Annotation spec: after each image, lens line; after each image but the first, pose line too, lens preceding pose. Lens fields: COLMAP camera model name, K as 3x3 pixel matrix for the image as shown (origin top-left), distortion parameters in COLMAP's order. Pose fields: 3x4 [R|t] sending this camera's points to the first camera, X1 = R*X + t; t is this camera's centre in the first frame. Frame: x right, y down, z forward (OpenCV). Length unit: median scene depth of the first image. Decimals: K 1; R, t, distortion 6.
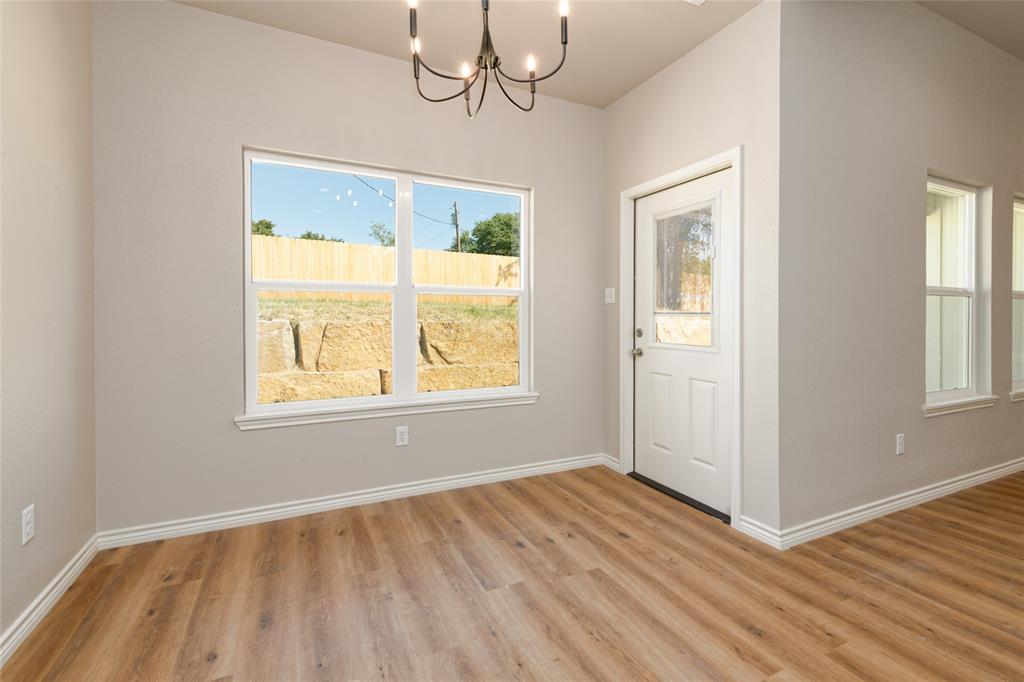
lens RADIAL K [[463.1, 0, 516.9], [0, 463.1, 320.0], [0, 0, 1]] dist [0.012574, -0.000155]
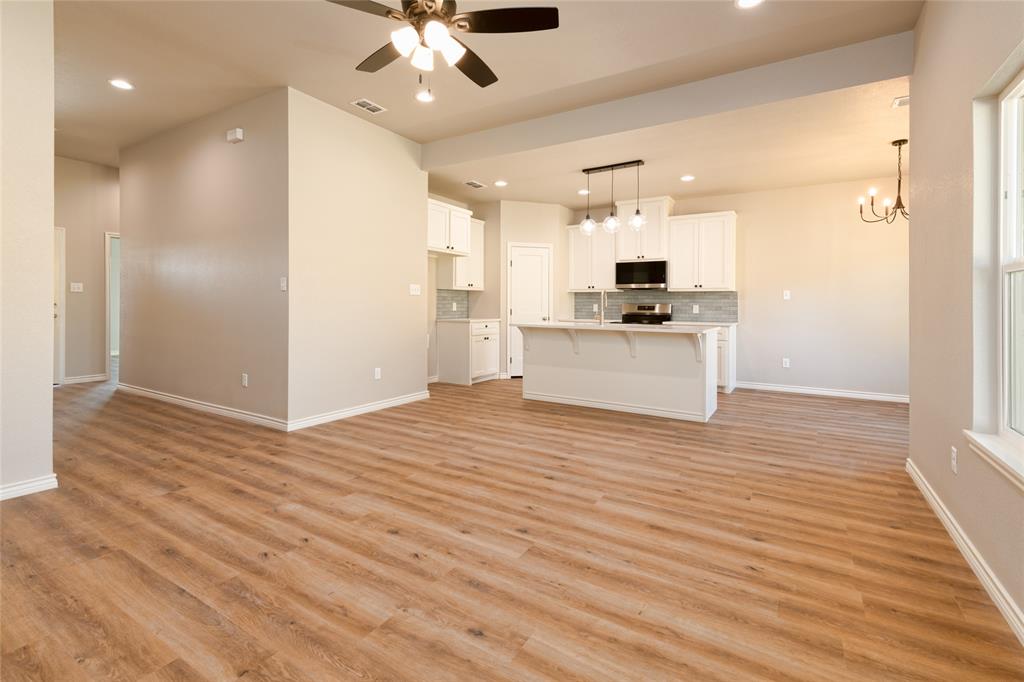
lens RADIAL K [[466.9, 0, 510.5], [0, 466.9, 300.1], [0, 0, 1]] dist [0.009058, -0.001048]
pose [[-0.846545, -0.013831, -0.532137, 1.924488], [-0.010761, 0.999903, -0.008871, -0.006074], [0.532208, -0.001783, -0.846612, 1.274898]]
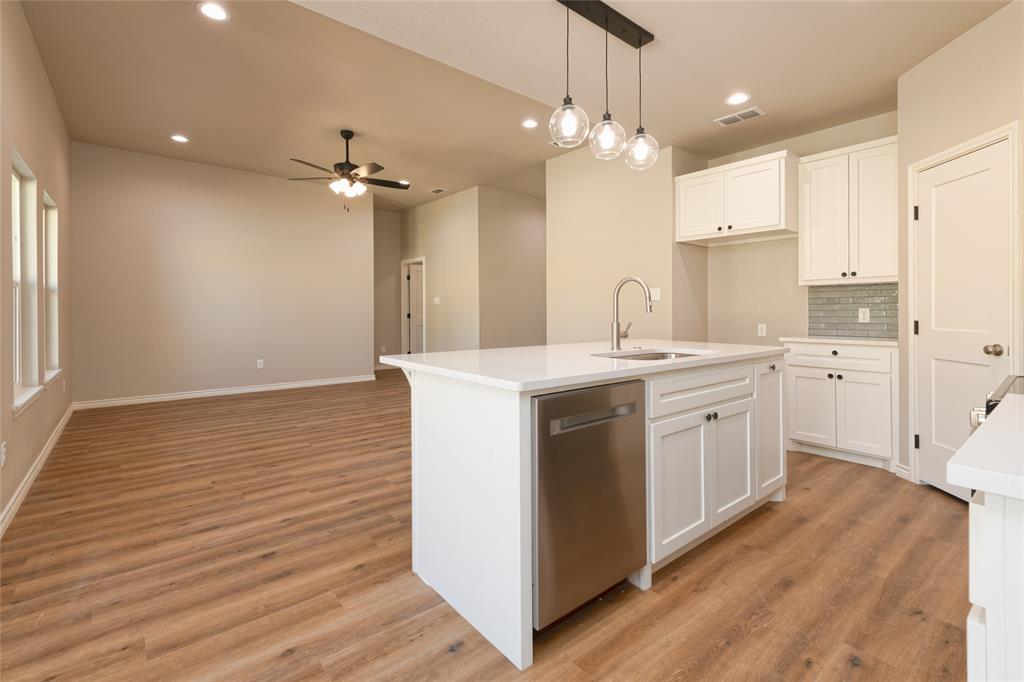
lens RADIAL K [[454.9, 0, 518.7], [0, 454.9, 310.6], [0, 0, 1]] dist [0.025384, -0.010617]
pose [[-0.240889, 0.000307, 0.970553, -0.252782], [0.001003, 0.999999, -0.000067, -0.004626], [-0.970552, 0.000957, -0.240889, 0.268182]]
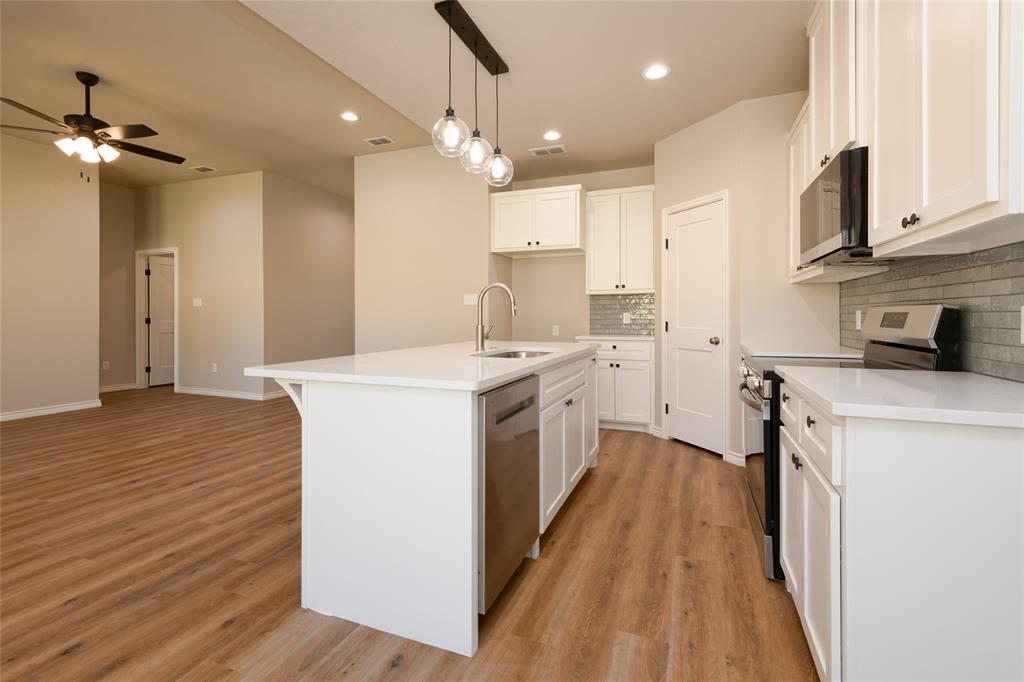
lens RADIAL K [[454.0, 0, 512.2], [0, 454.0, 313.3], [0, 0, 1]] dist [0.011781, -0.000985]
pose [[-0.674133, 0.002783, 0.738605, -0.182529], [0.000944, 0.999995, -0.002906, -0.003292], [-0.738609, -0.001262, -0.674133, 0.467850]]
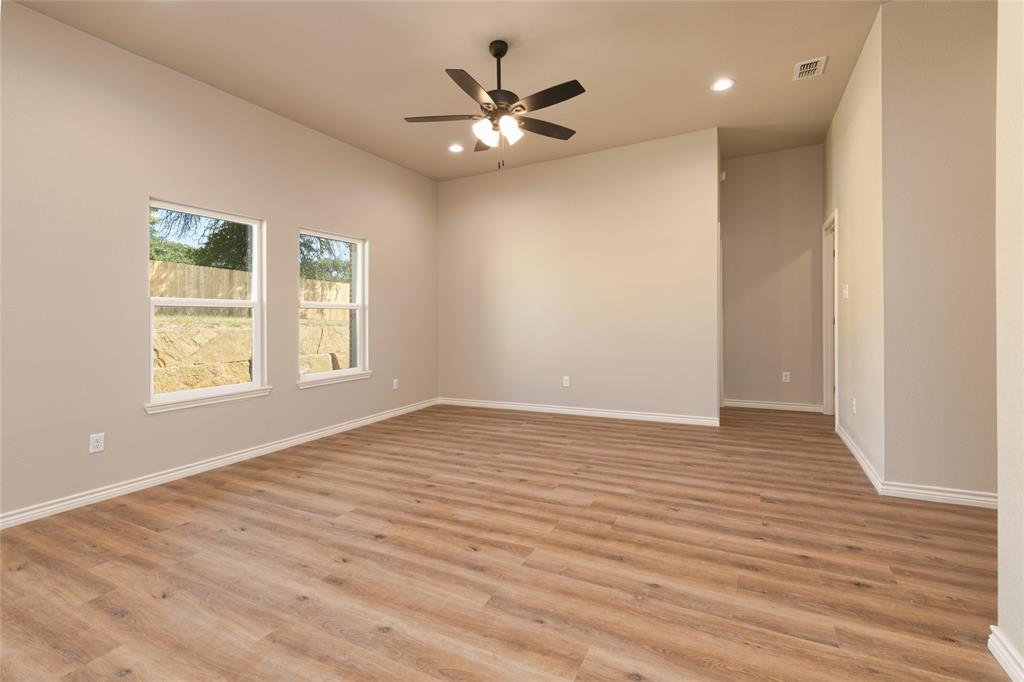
lens RADIAL K [[462.1, 0, 511.8], [0, 462.1, 307.6], [0, 0, 1]] dist [0.008177, -0.001305]
pose [[0.800955, -0.001041, 0.598724, 0.935862], [0.020906, 0.999437, -0.026229, -0.003336], [-0.598360, 0.033525, 0.800526, -0.466460]]
